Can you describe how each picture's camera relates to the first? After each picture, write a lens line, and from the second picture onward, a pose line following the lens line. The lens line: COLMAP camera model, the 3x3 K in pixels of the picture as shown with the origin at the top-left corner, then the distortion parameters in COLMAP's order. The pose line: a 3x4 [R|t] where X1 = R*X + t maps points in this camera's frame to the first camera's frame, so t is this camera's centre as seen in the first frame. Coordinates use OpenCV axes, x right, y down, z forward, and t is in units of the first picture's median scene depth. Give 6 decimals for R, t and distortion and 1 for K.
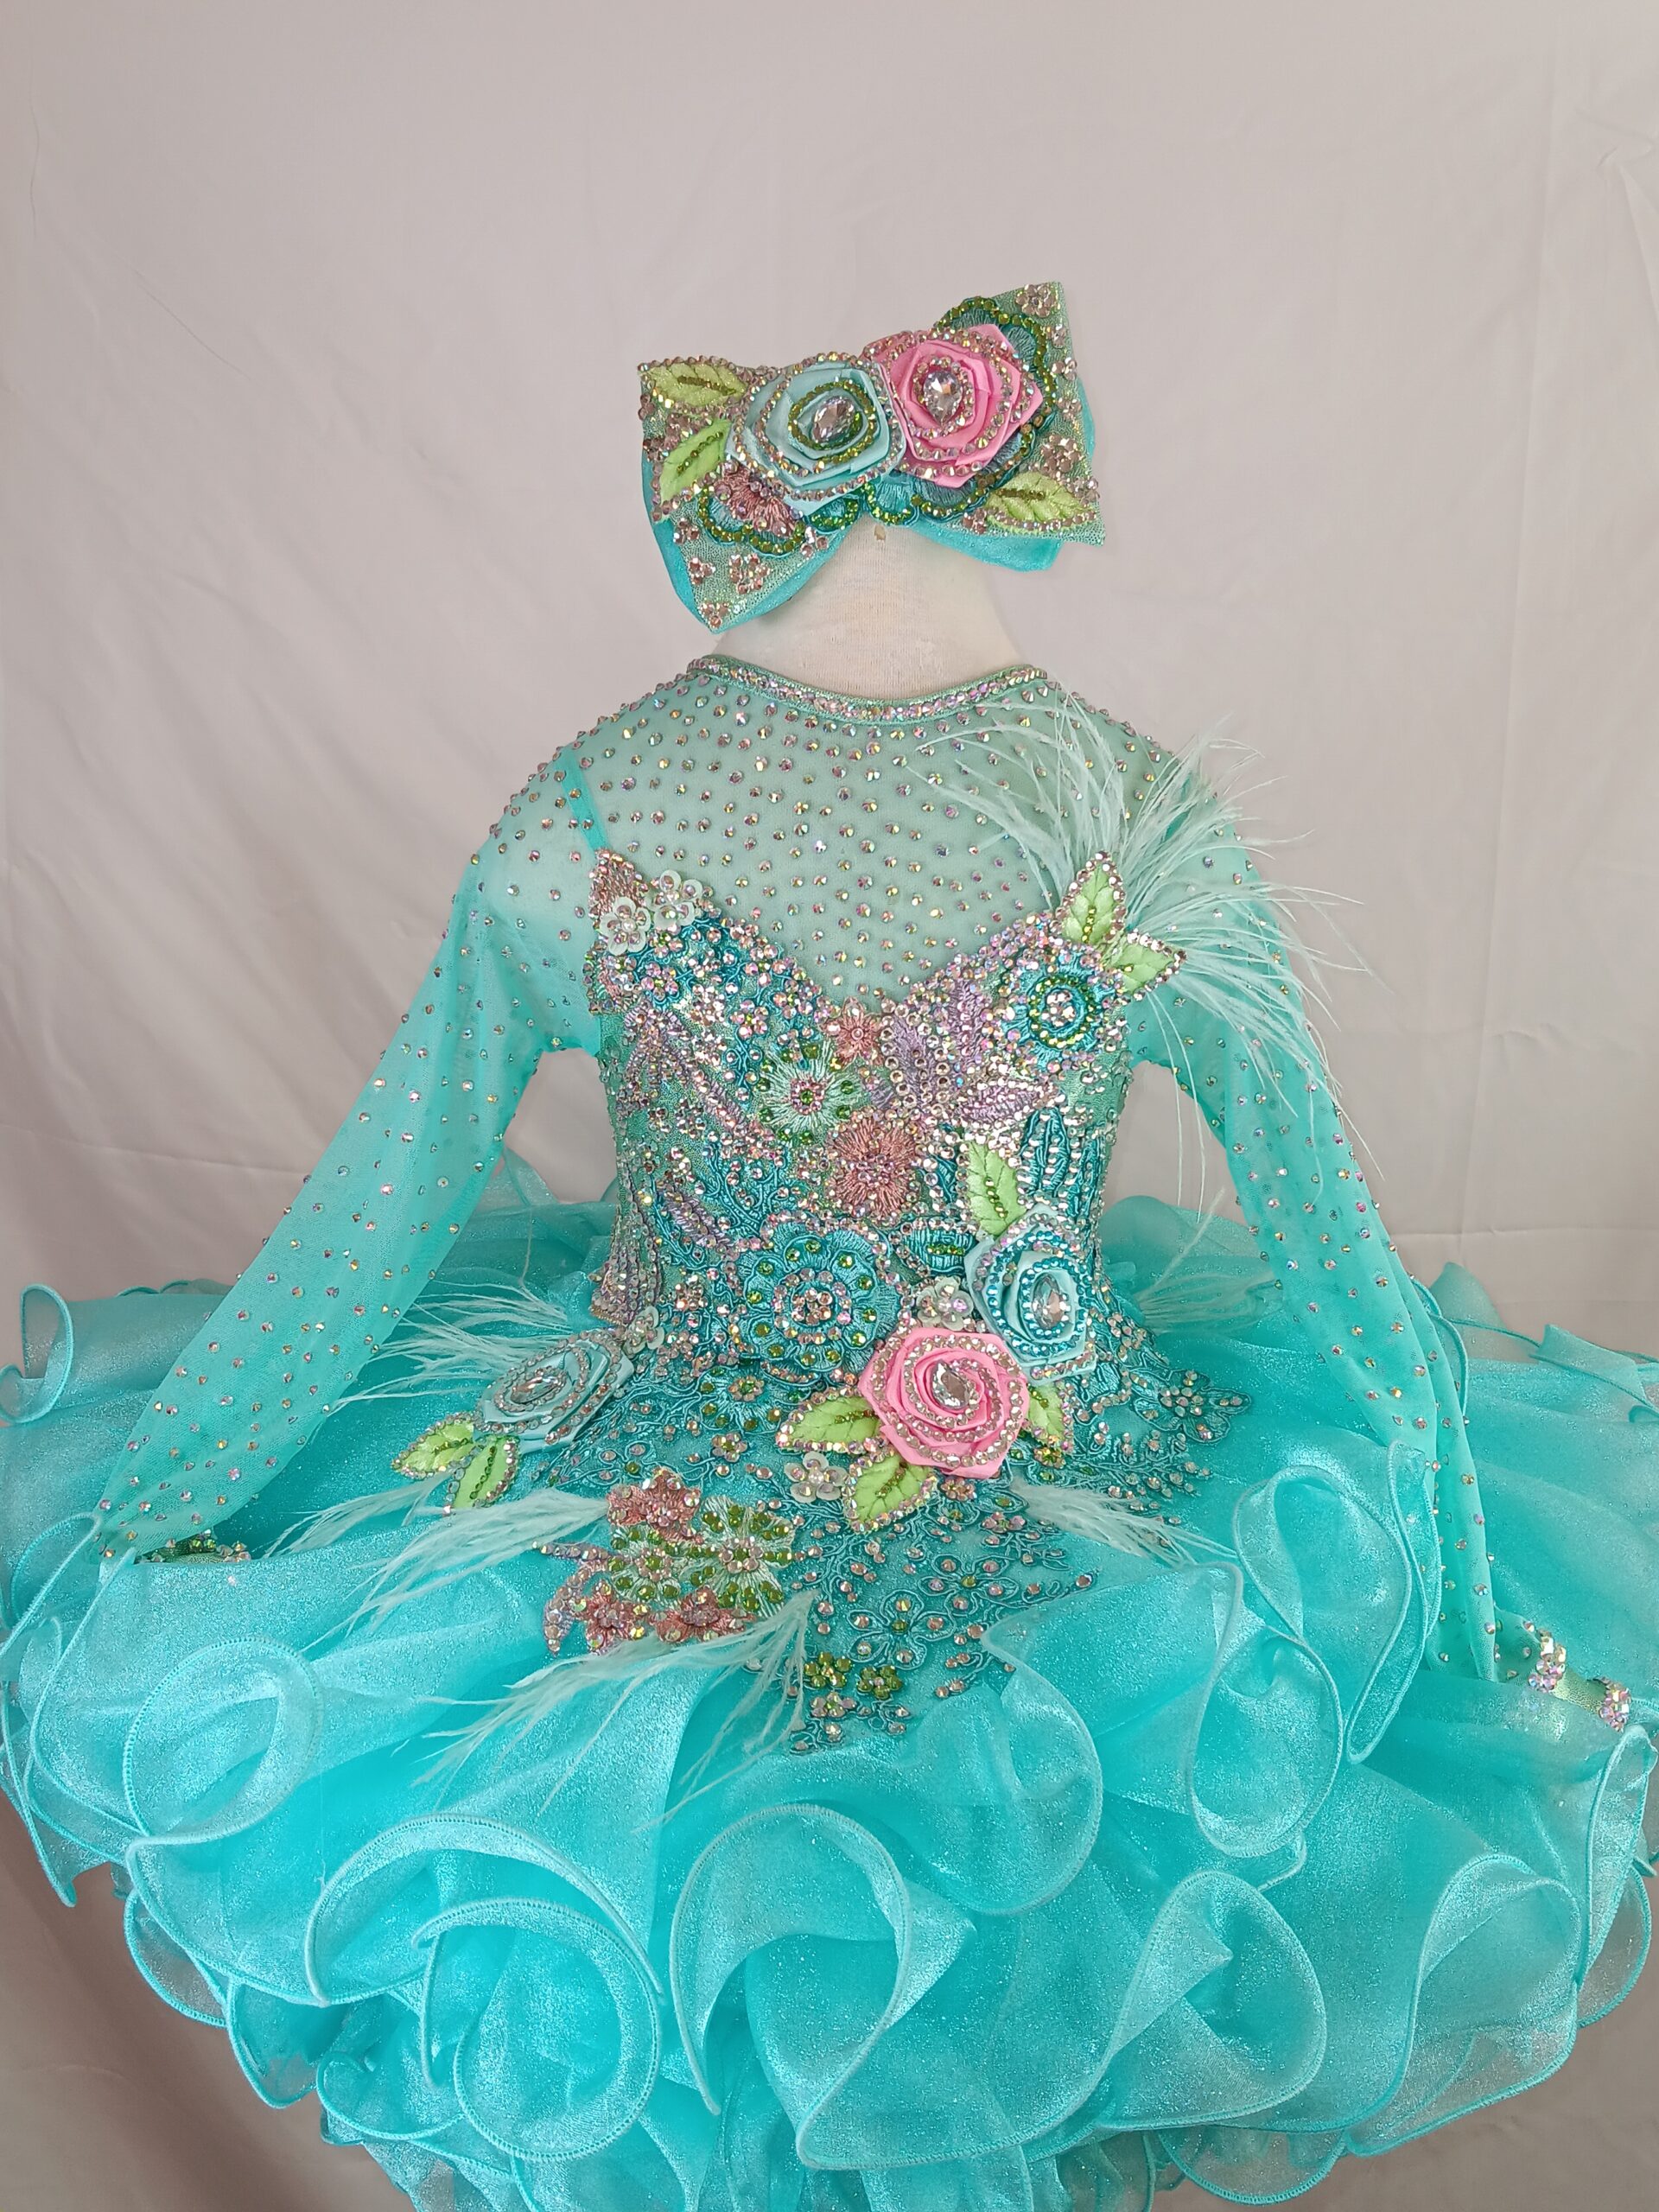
lens RADIAL K [[1700.5, 0, 831.9], [0, 1700.5, 1109.8], [0, 0, 1]] dist [-0.005508, 0.002109]
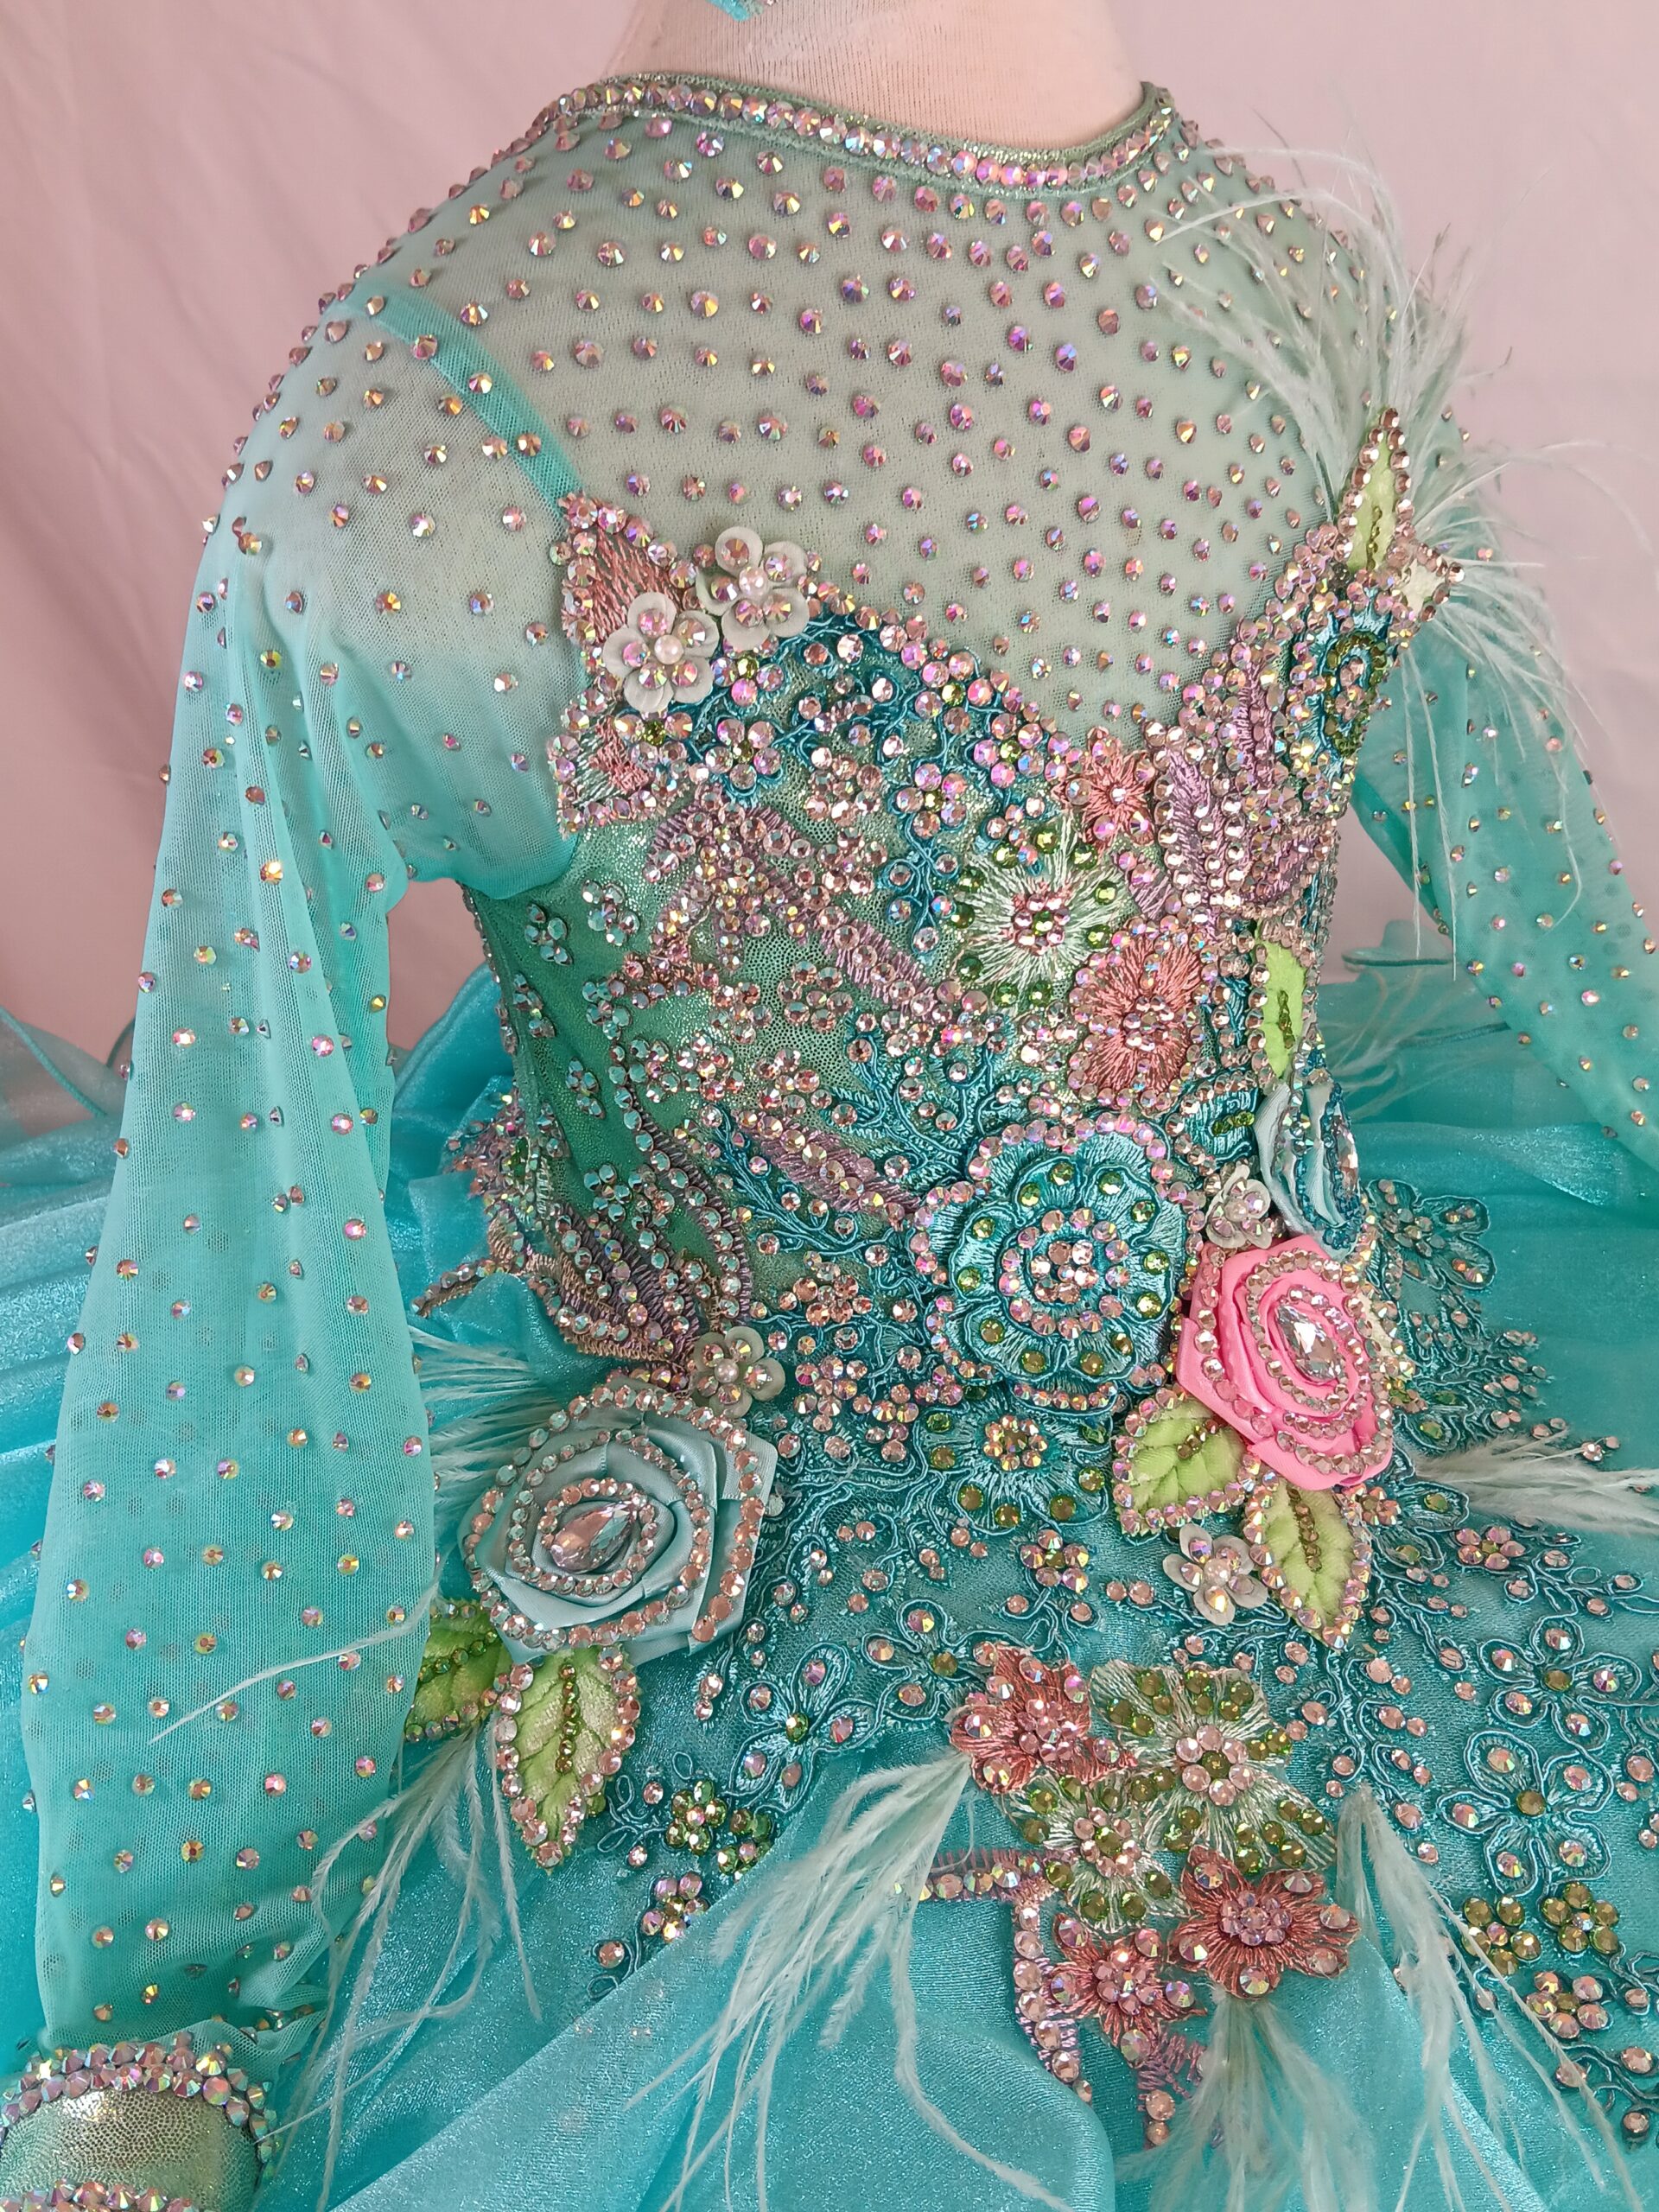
lens RADIAL K [[1817.7, 0, 827.3], [0, 1817.7, 1114.5], [0, 0, 1]] dist [-0.002625, -0.002194]
pose [[0.913412, -0.225207, 0.339058, -0.293771], [0.153944, 0.962256, 0.224422, -0.091030], [-0.376802, -0.152794, 0.913605, 0.478044]]
